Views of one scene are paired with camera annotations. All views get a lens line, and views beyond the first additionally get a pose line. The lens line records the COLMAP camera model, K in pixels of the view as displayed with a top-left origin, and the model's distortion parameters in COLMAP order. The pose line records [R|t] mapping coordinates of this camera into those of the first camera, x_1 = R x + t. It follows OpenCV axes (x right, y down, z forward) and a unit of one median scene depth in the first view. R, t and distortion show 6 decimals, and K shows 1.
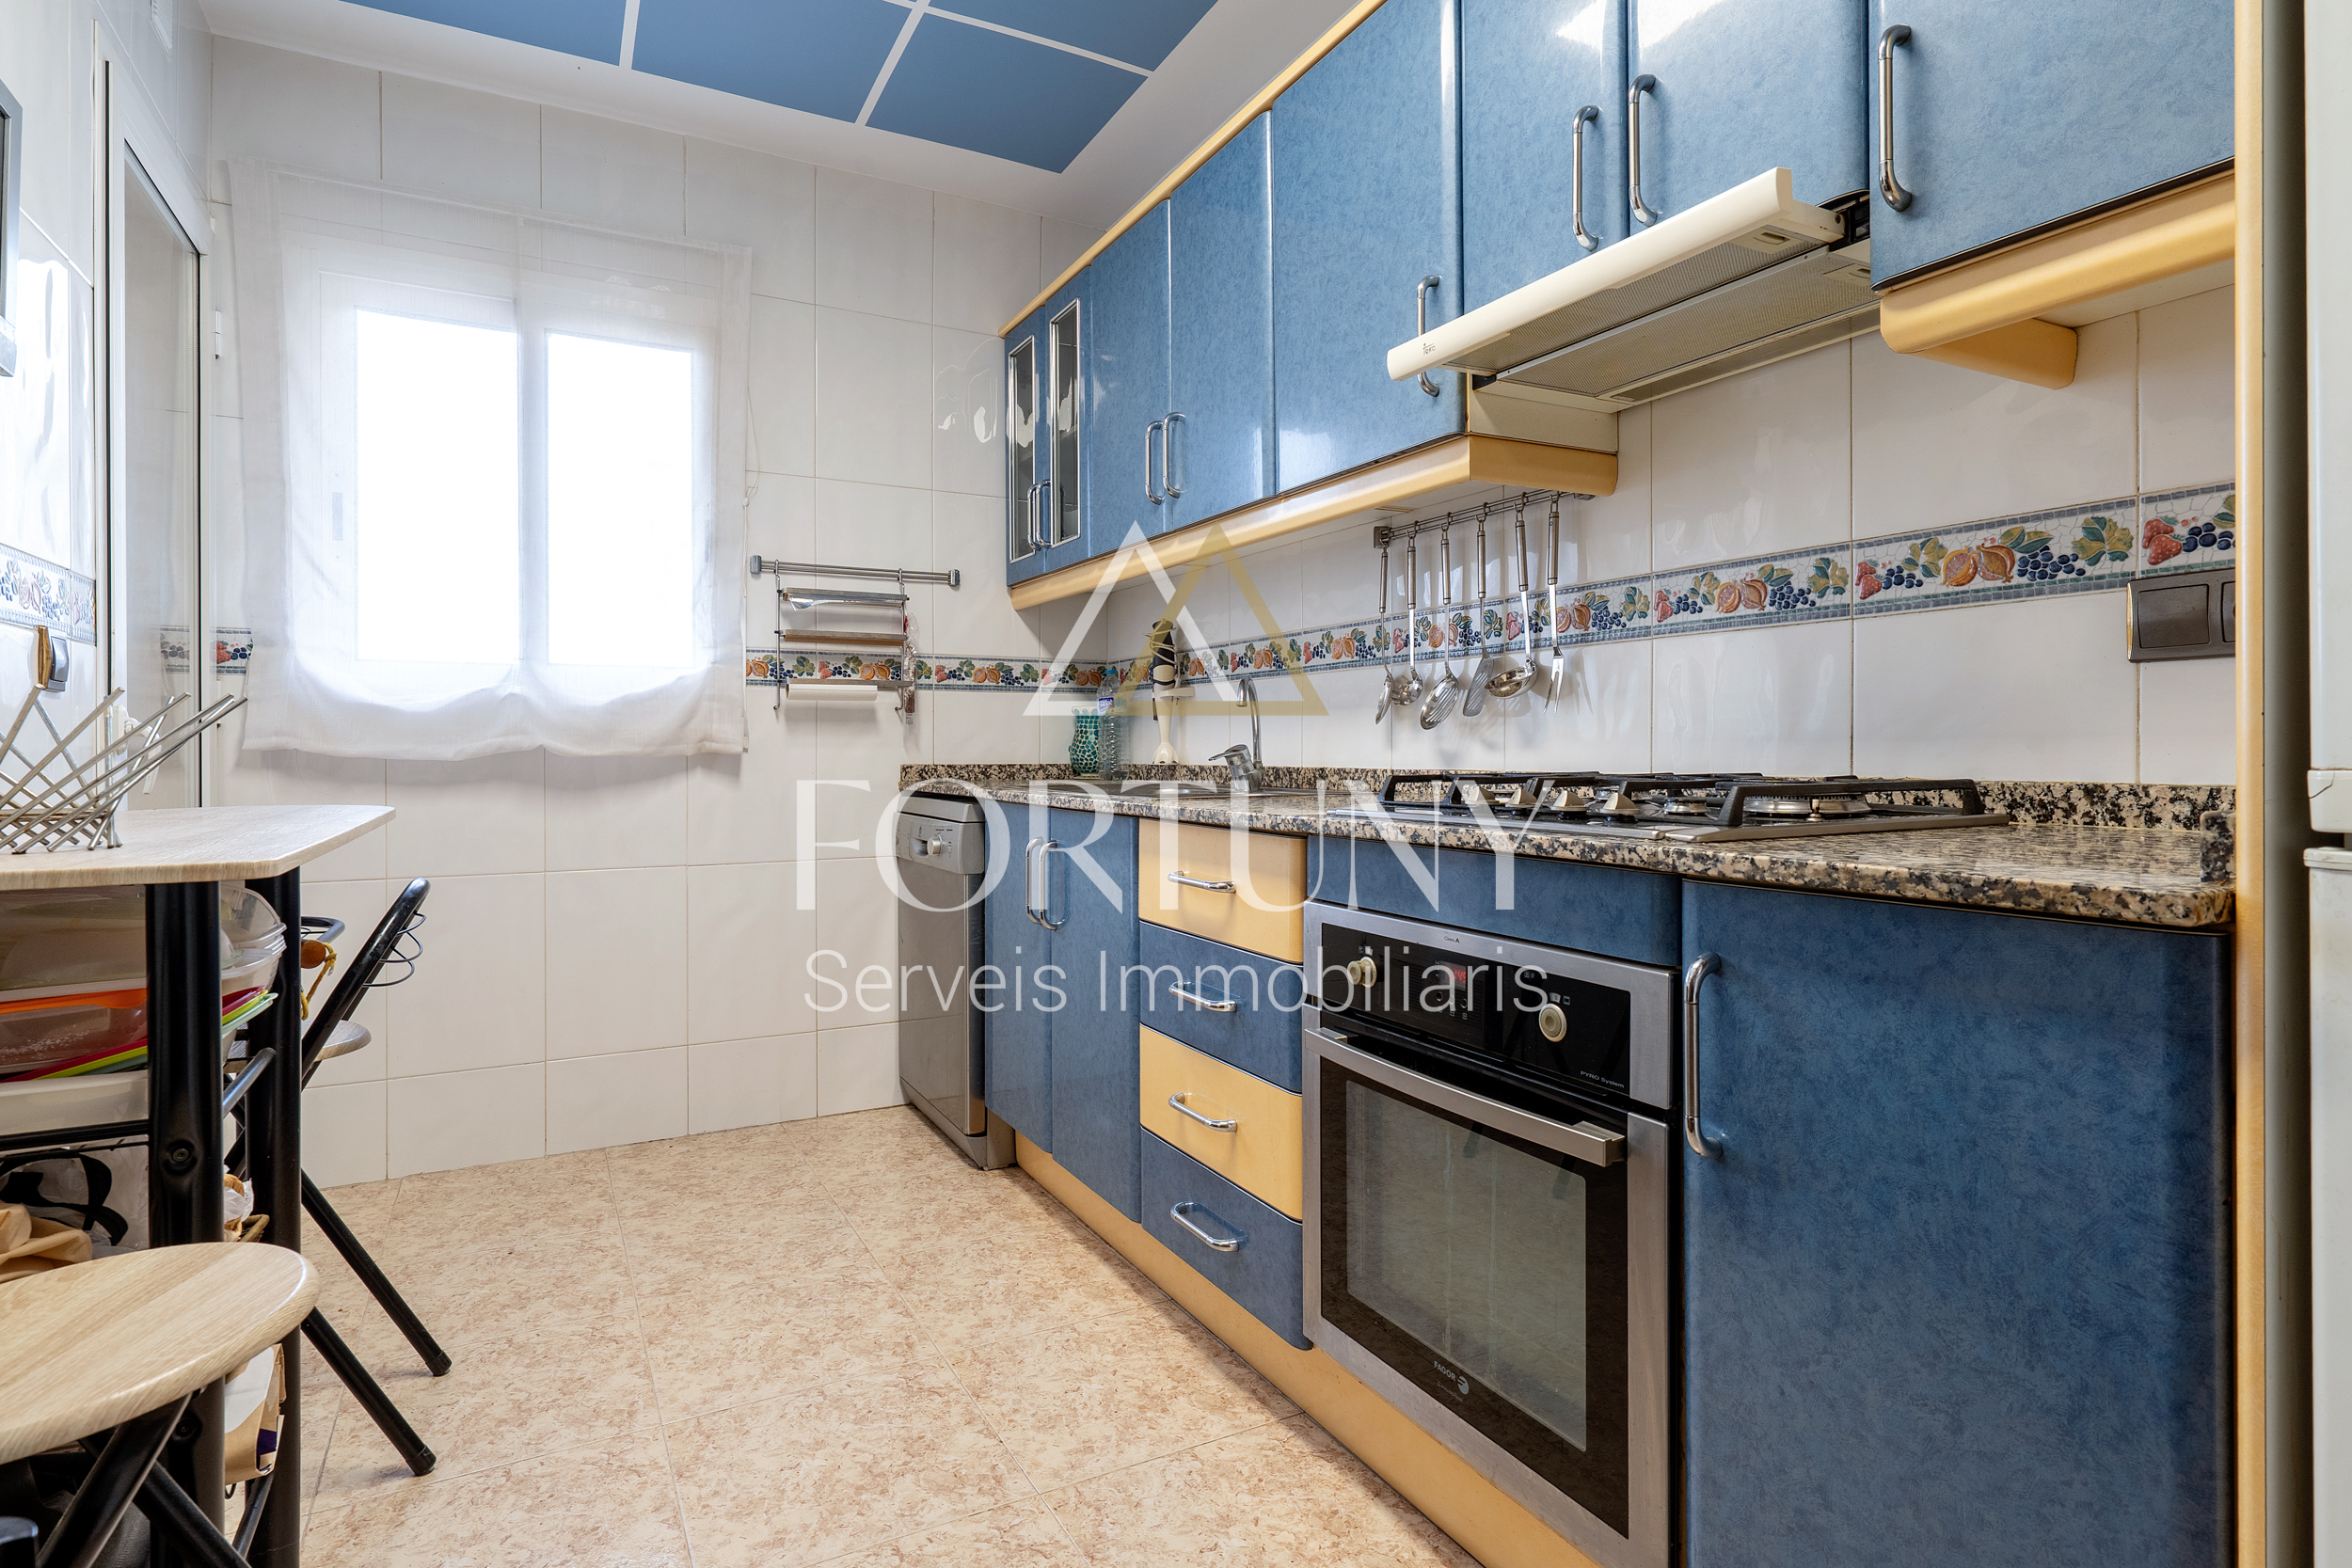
lens RADIAL K [[1247.3, 0, 1178.1], [0, 1247.3, 742.9], [0, 0, 1]] dist [0.060218, 0.000090]
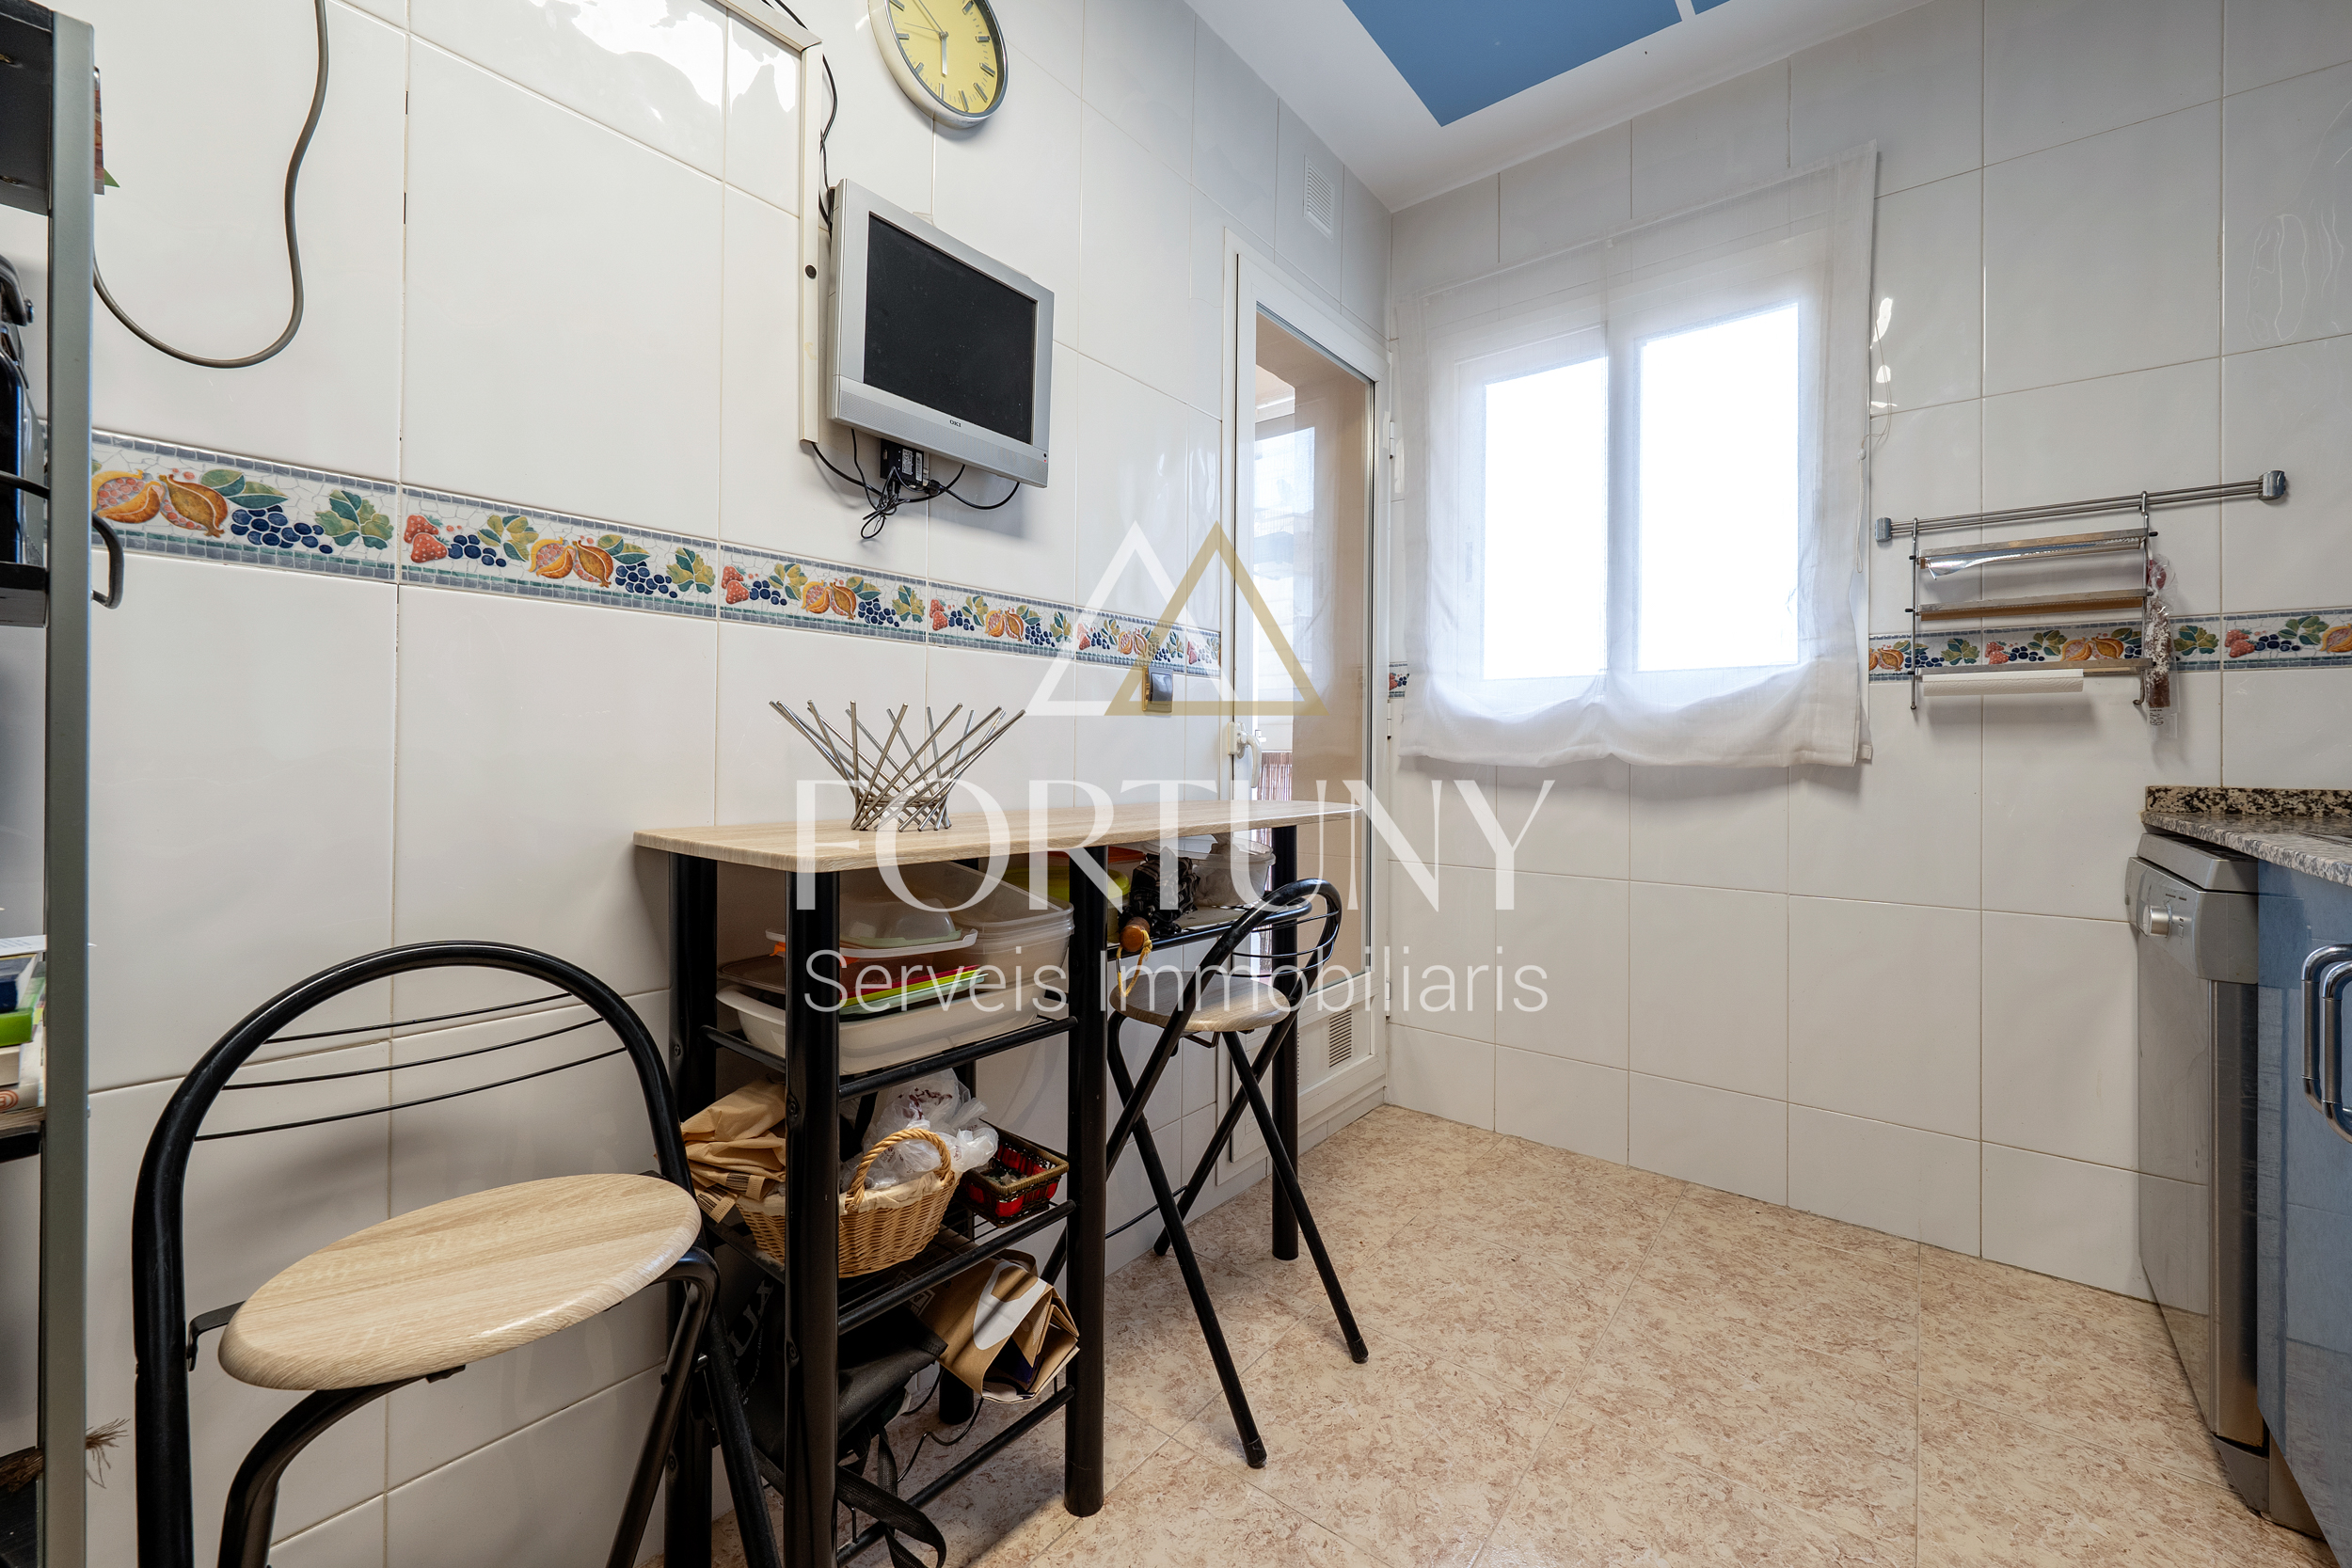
lens RADIAL K [[936.2, 0, 1182.3], [0, 936.2, 744.1], [0, 0, 1]] dist [-0.001065, -0.000006]
pose [[0.384531, -0.005763, -0.923094, 0.047039], [-0.004650, 0.999956, -0.008180, 0.001871], [0.923100, 0.007438, 0.384487, 0.394380]]
